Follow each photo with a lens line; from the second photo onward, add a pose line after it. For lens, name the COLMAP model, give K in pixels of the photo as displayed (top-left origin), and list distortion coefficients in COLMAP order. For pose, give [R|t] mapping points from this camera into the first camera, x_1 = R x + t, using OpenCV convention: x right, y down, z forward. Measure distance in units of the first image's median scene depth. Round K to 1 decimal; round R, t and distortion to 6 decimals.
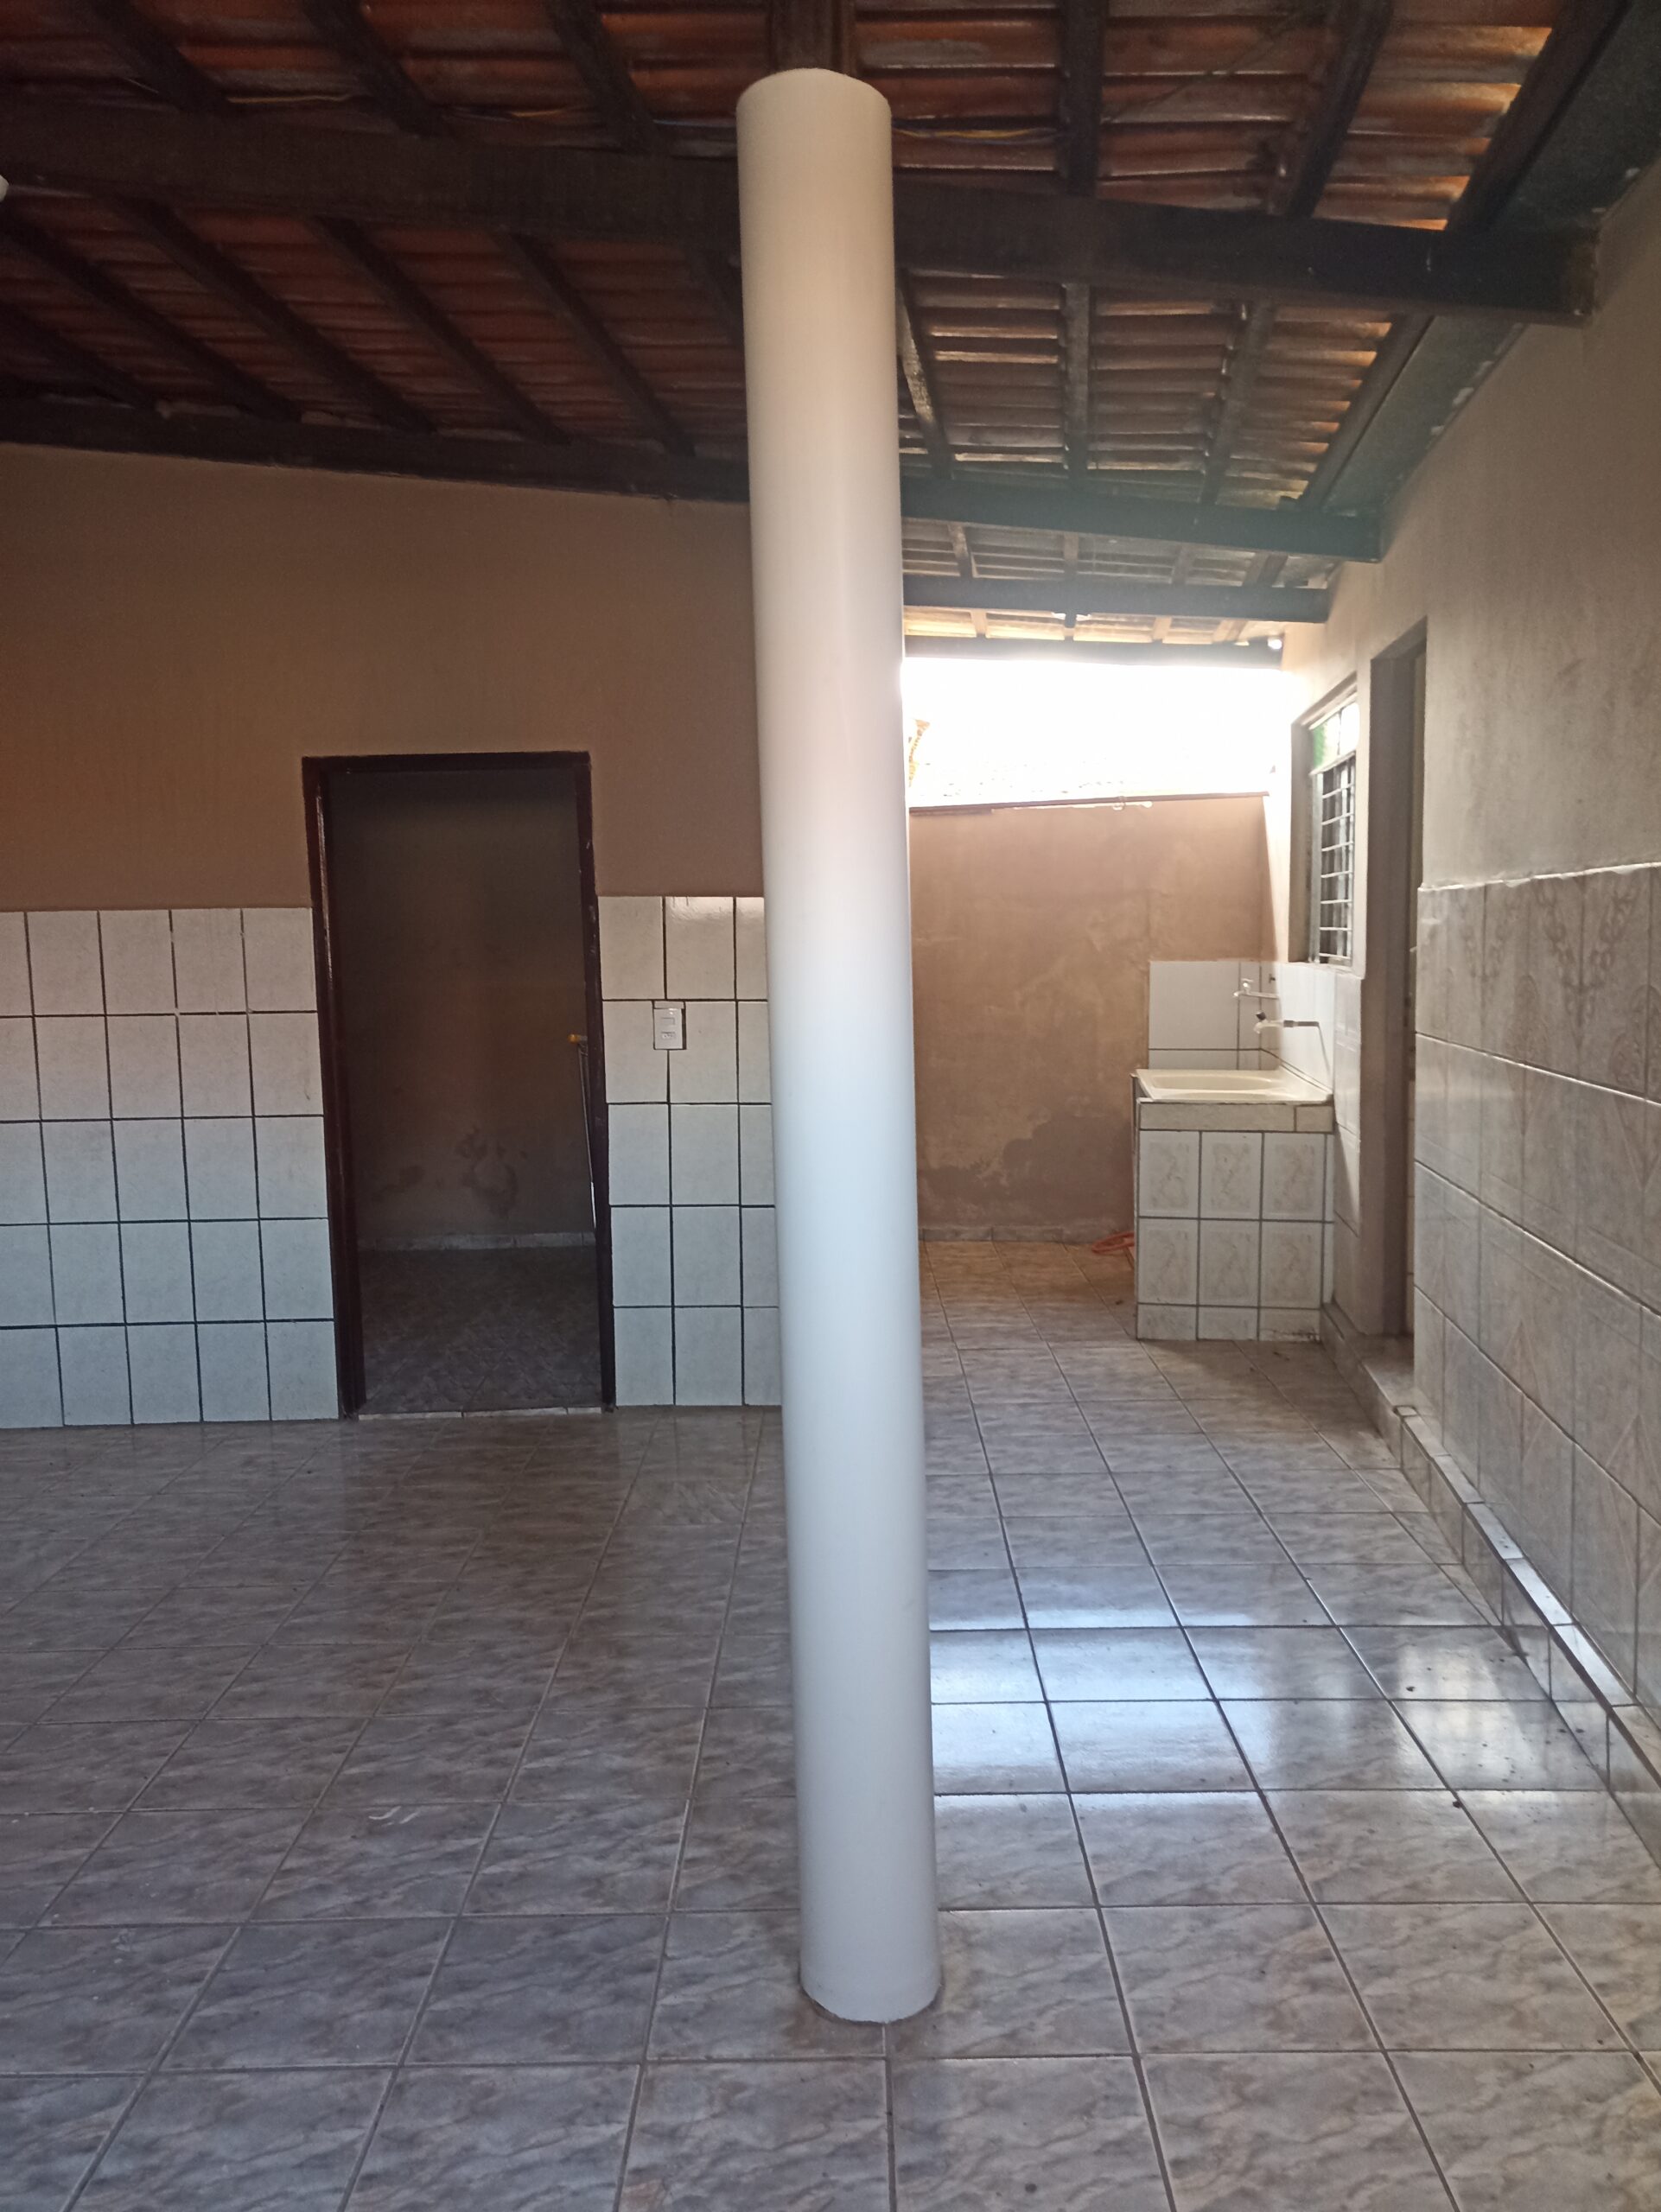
lens RADIAL K [[1588.9, 0, 833.4], [0, 1588.9, 1107.2], [0, 0, 1]] dist [0.031134, -0.005366]
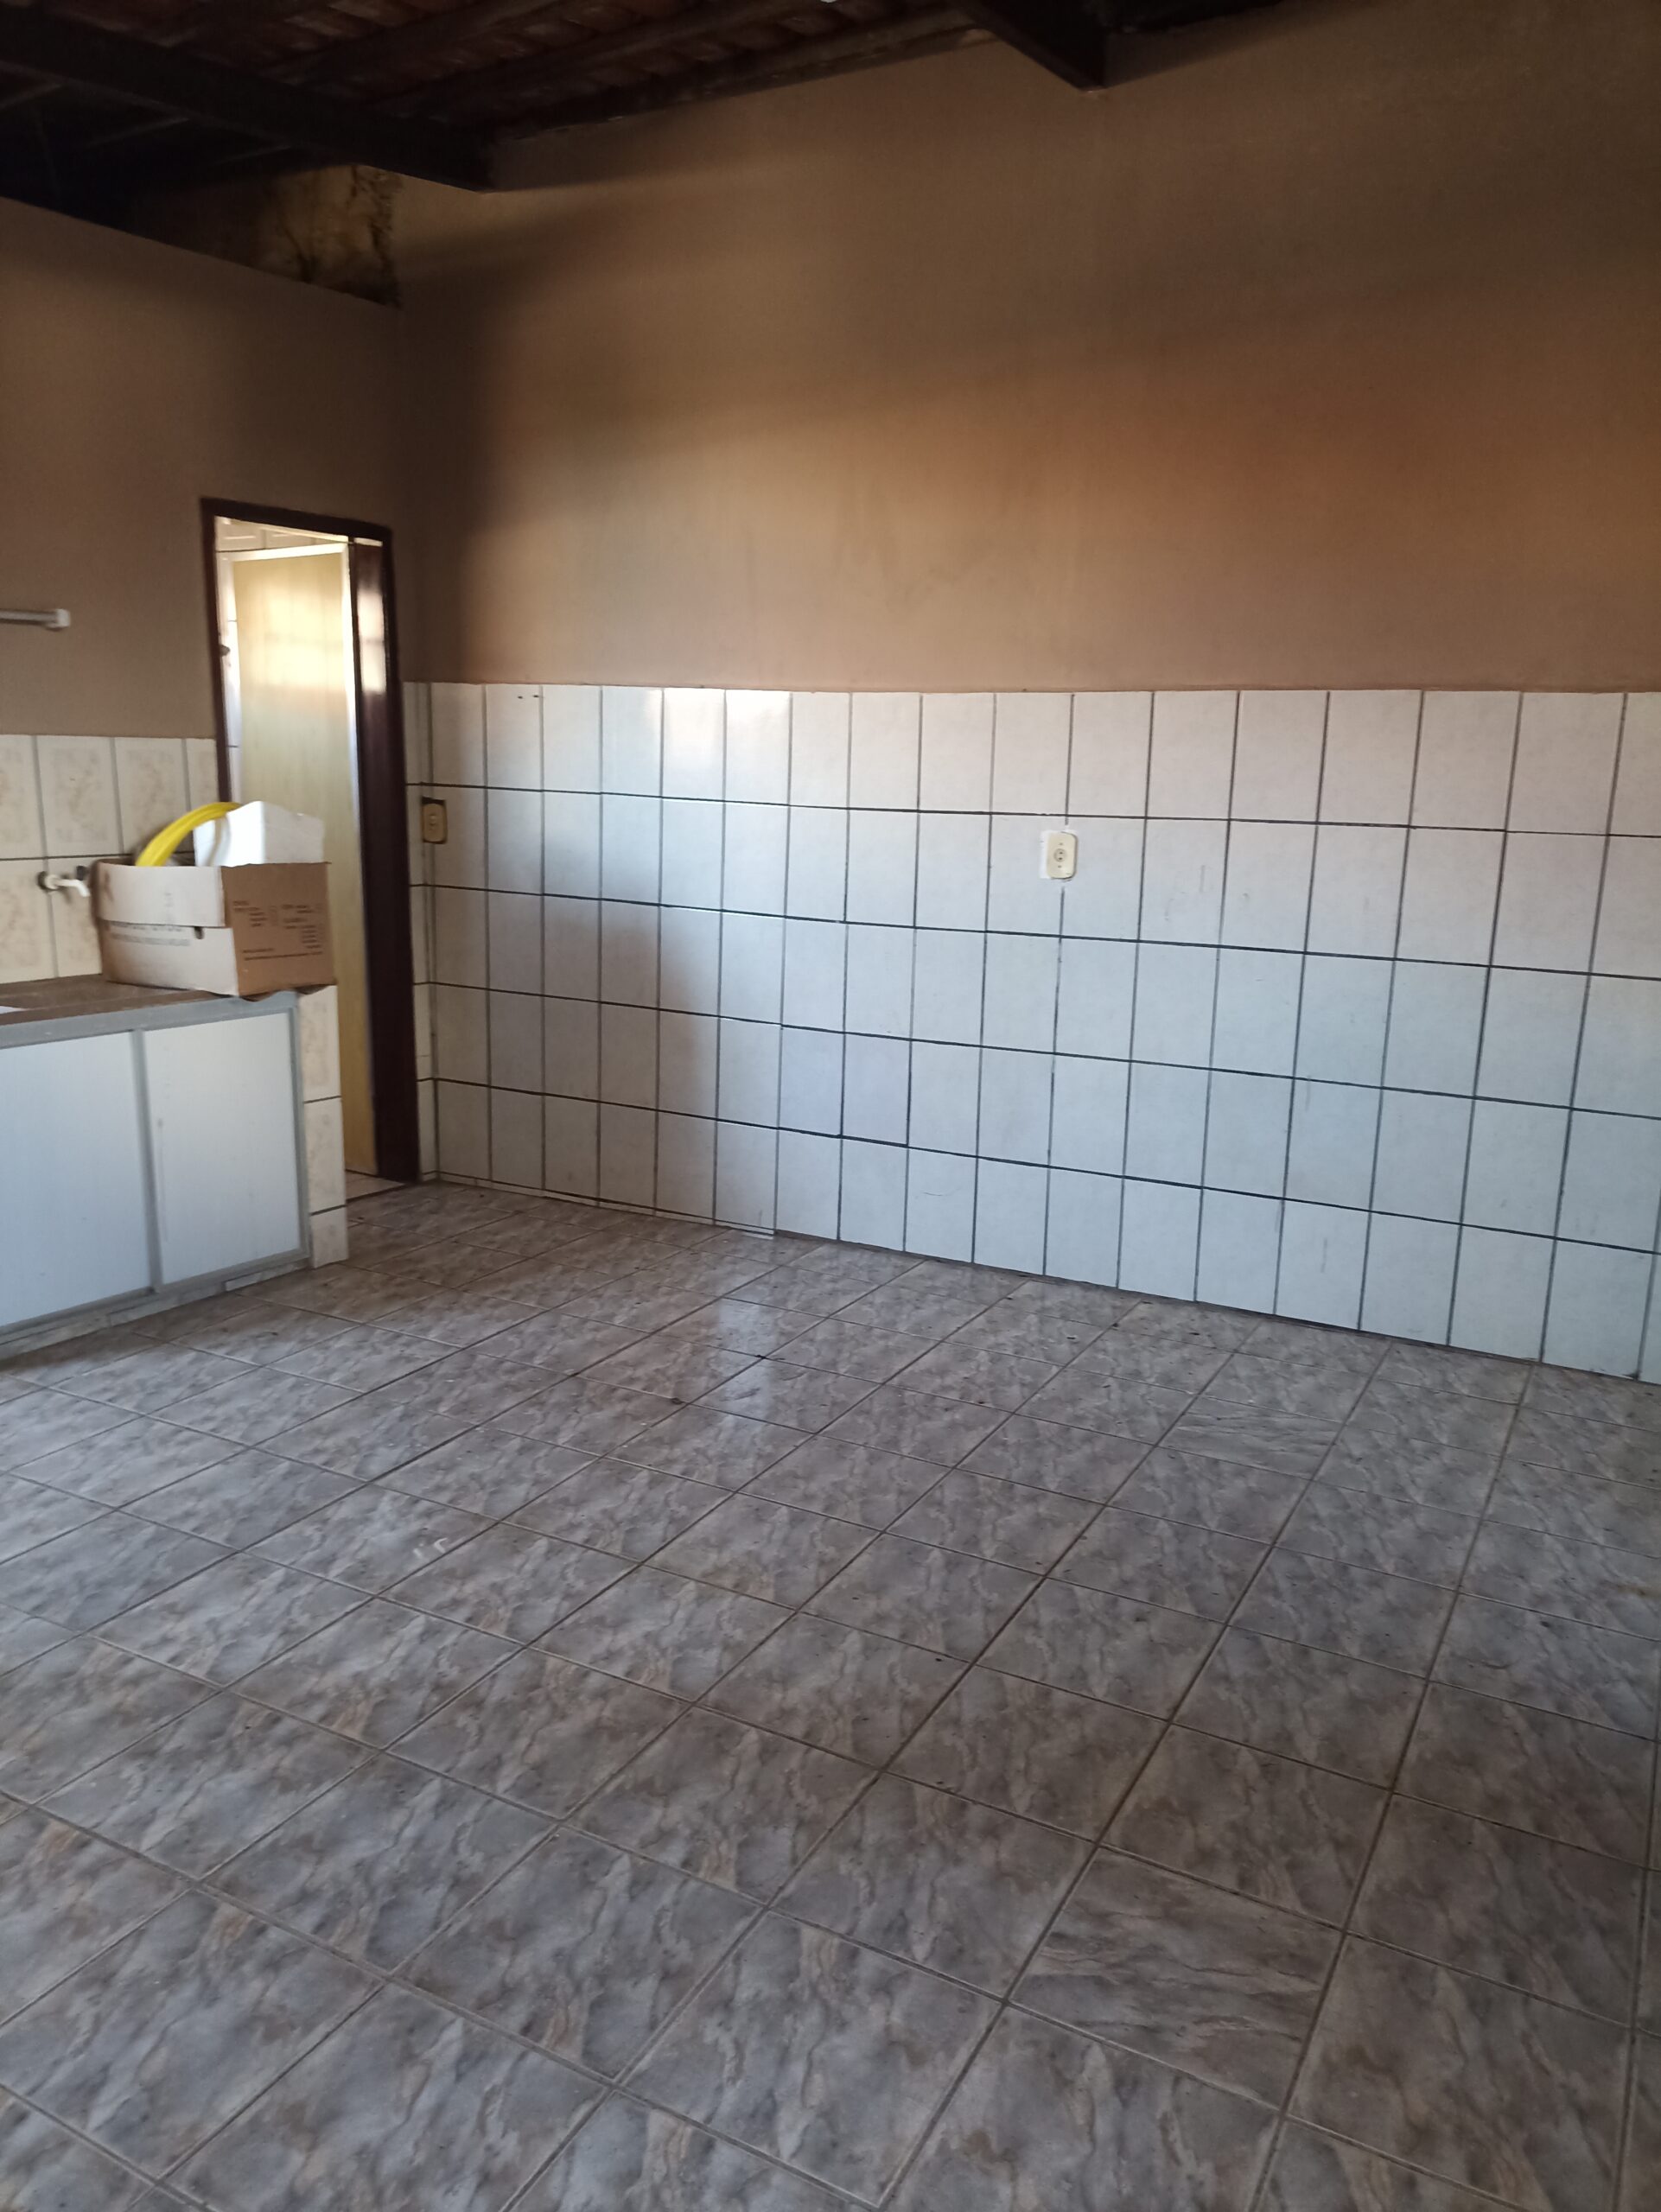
lens RADIAL K [[1588.9, 0, 838.6], [0, 1588.9, 1100.3], [0, 0, 1]] dist [0.031134, -0.005366]
pose [[-0.451530, 0.203926, -0.868640, 0.444304], [-0.105118, 0.954594, 0.278748, -0.163386], [0.886042, 0.217173, -0.409591, 1.510786]]
